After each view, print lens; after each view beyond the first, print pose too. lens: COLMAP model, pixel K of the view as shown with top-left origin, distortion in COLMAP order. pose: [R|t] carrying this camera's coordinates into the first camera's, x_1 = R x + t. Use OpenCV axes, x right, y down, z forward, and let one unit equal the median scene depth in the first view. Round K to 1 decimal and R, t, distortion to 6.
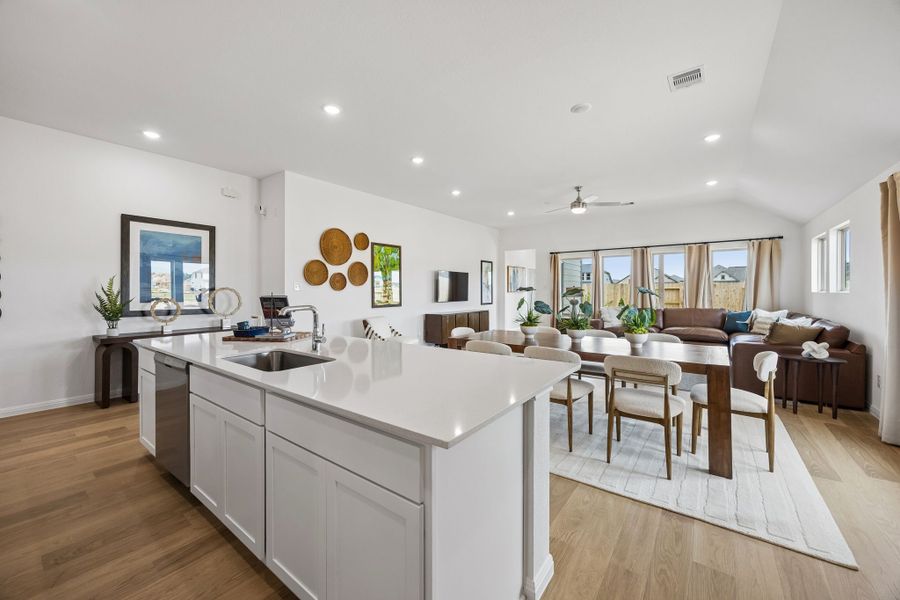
lens RADIAL K [[346.8, 0, 448.3], [0, 346.8, 291.0], [0, 0, 1]] dist [-0.003224, -0.000142]
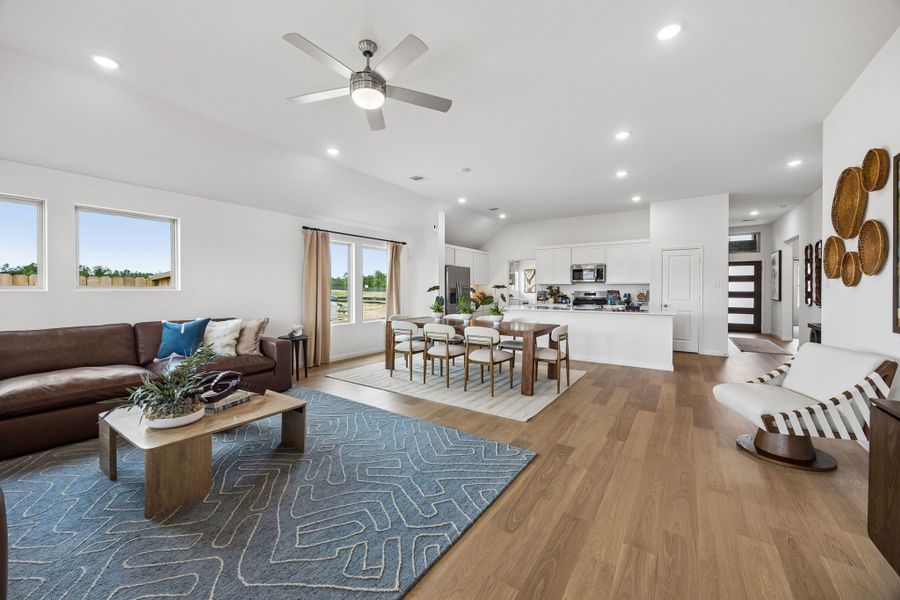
lens RADIAL K [[346.8, 0, 448.3], [0, 346.8, 291.0], [0, 0, 1]] dist [-0.003224, -0.000142]
pose [[-0.998955, 0.002488, -0.045630, 0.270361], [0.002247, 0.999983, 0.005329, 0.001616], [0.045642, 0.005221, -0.998944, 1.305925]]
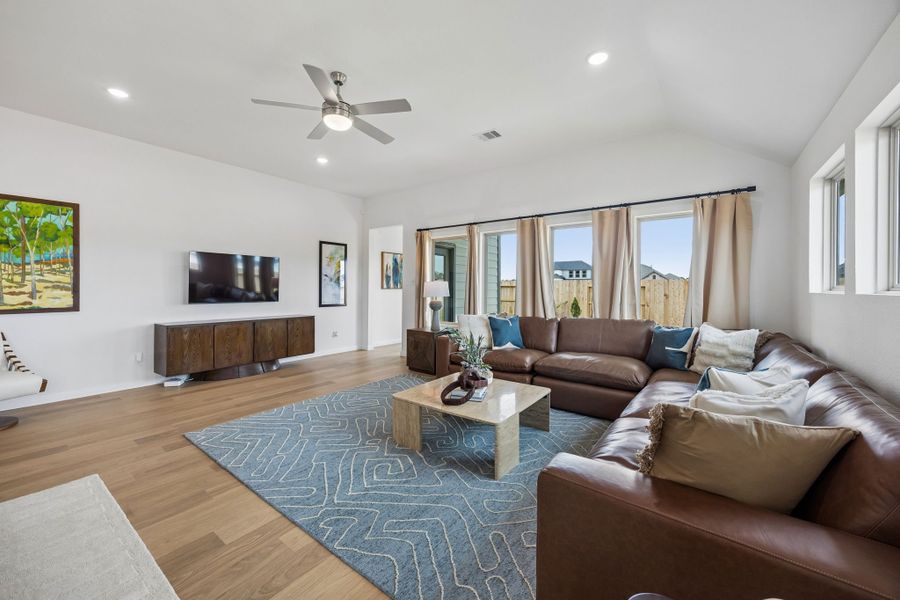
lens RADIAL K [[351.1, 0, 446.4], [0, 351.1, 285.7], [0, 0, 1]] dist [-0.000508, -0.000048]
pose [[0.999951, 0.009441, 0.002989, 0.483630], [-0.009422, 0.999936, -0.006258, 0.000922], [-0.003048, 0.006230, 0.999976, 0.455514]]
